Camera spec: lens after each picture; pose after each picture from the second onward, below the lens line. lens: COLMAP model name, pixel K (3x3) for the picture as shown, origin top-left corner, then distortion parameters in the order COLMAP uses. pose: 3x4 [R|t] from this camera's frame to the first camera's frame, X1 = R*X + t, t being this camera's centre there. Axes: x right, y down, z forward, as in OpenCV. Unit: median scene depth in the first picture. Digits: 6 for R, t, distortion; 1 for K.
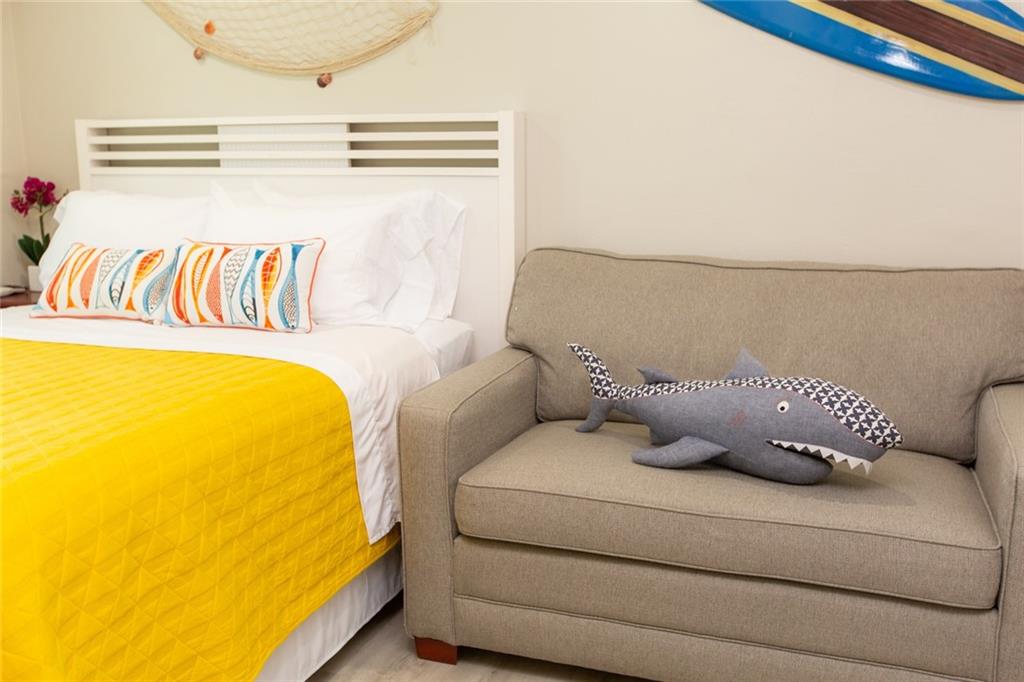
lens RADIAL K [[991.1, 0, 512.0], [0, 991.1, 341.0], [0, 0, 1]] dist [-0.019610, 0.011837]
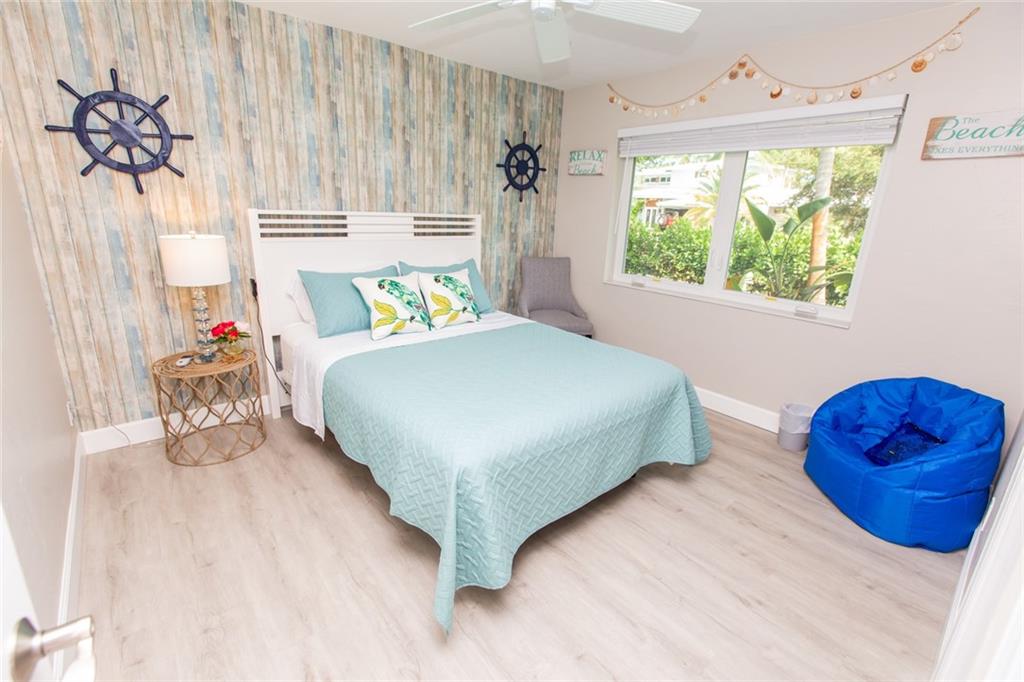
lens RADIAL K [[455.4, 0, 506.6], [0, 455.4, 338.9], [0, 0, 1]] dist [-0.002880, -0.000626]
pose [[0.497425, -0.218903, 0.839434, -1.347712], [0.123236, 0.975657, 0.181401, -0.142153], [-0.858709, 0.013216, 0.512293, 0.356759]]
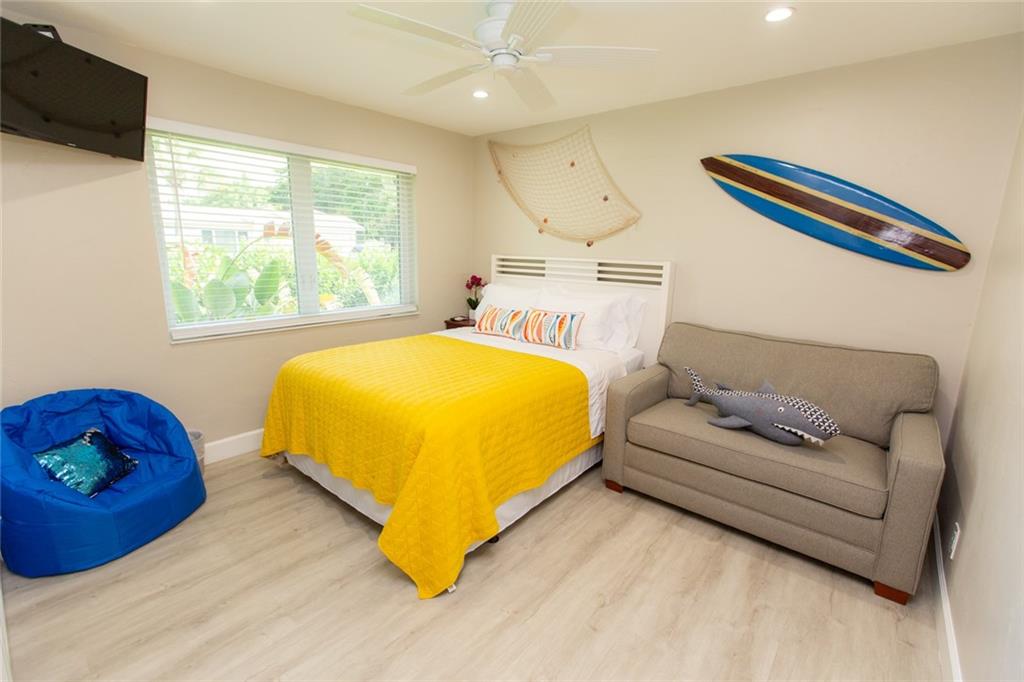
lens RADIAL K [[455.4, 0, 506.6], [0, 455.4, 338.9], [0, 0, 1]] dist [-0.002880, -0.000626]
pose [[0.938166, 0.091814, -0.333789, 0.016509], [-0.089917, 0.995724, 0.021165, -0.050460], [0.334306, 0.010157, 0.942410, -0.156742]]
